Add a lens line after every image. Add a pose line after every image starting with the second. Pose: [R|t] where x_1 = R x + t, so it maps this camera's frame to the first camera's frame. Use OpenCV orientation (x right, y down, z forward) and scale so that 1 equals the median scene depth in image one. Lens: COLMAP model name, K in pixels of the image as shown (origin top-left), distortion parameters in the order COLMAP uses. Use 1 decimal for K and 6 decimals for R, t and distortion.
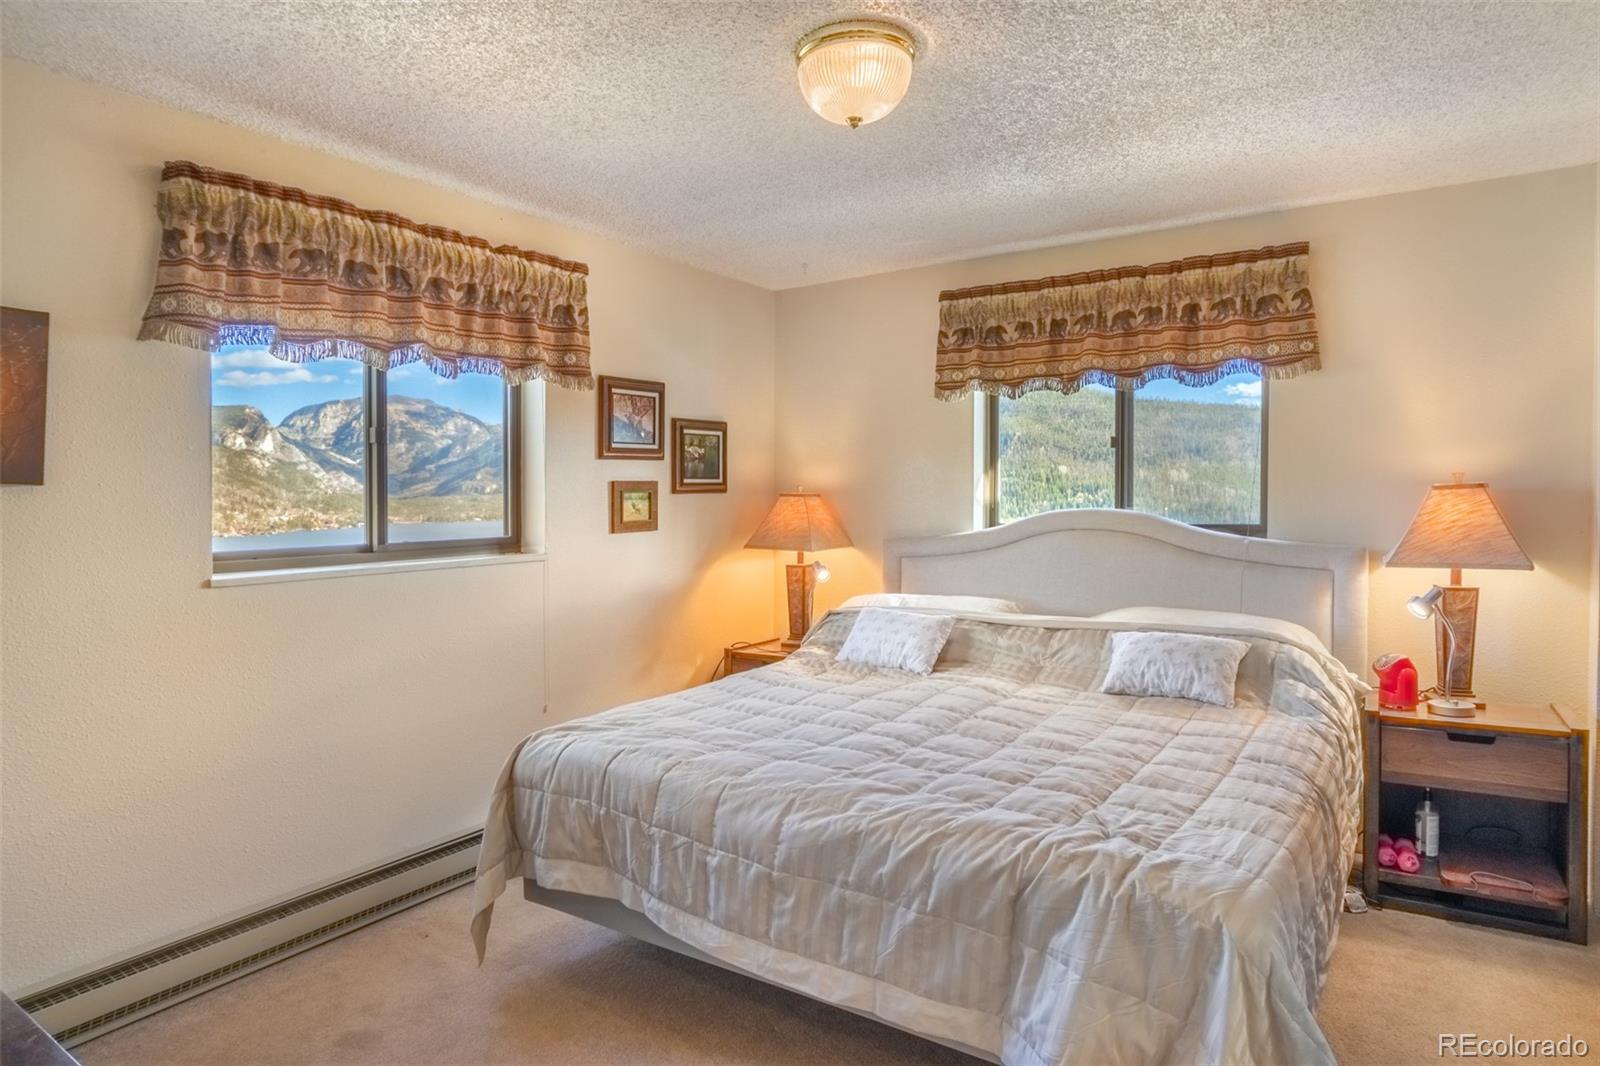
lens RADIAL K [[943.4, 0, 811.4], [0, 943.4, 518.8], [0, 0, 1]] dist [0.001661, -0.002018]
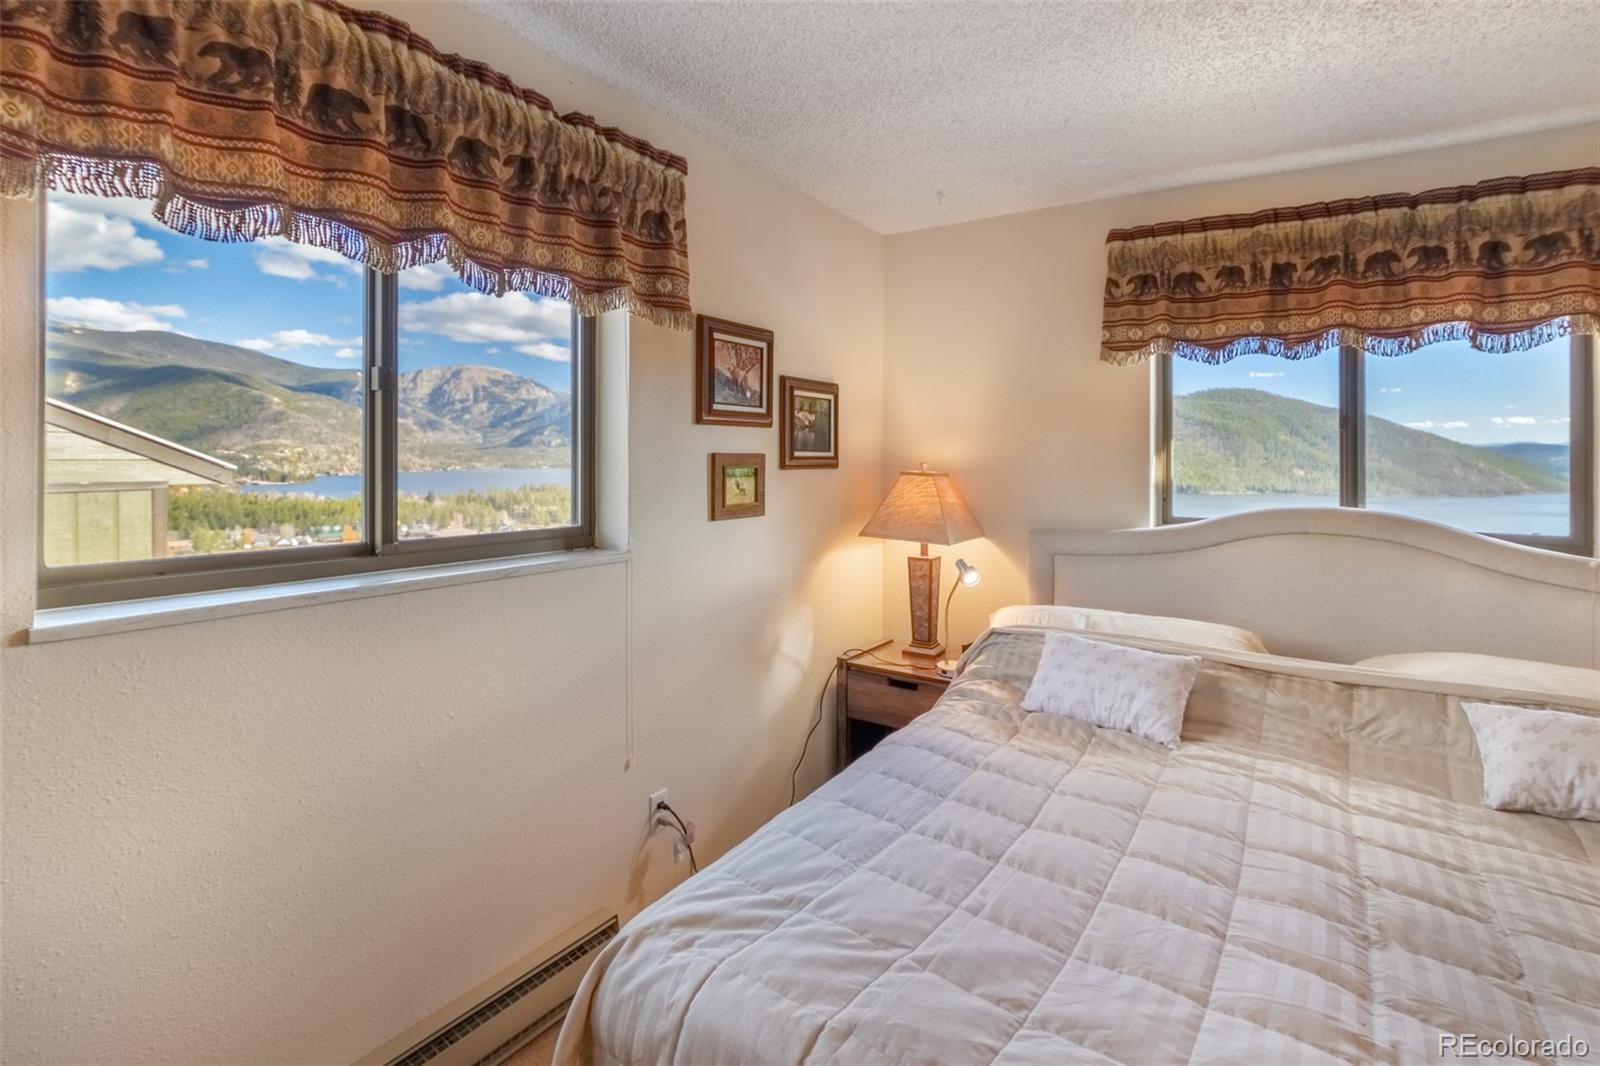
lens RADIAL K [[749.5, 0, 830.4], [0, 749.5, 523.6], [0, 0, 1]] dist [-0.006103, 0.002012]
pose [[0.999315, 0.027400, 0.024888, -0.136309], [-0.028964, 0.997478, 0.064800, -0.026410], [-0.023050, -0.065476, 0.997588, 0.406205]]
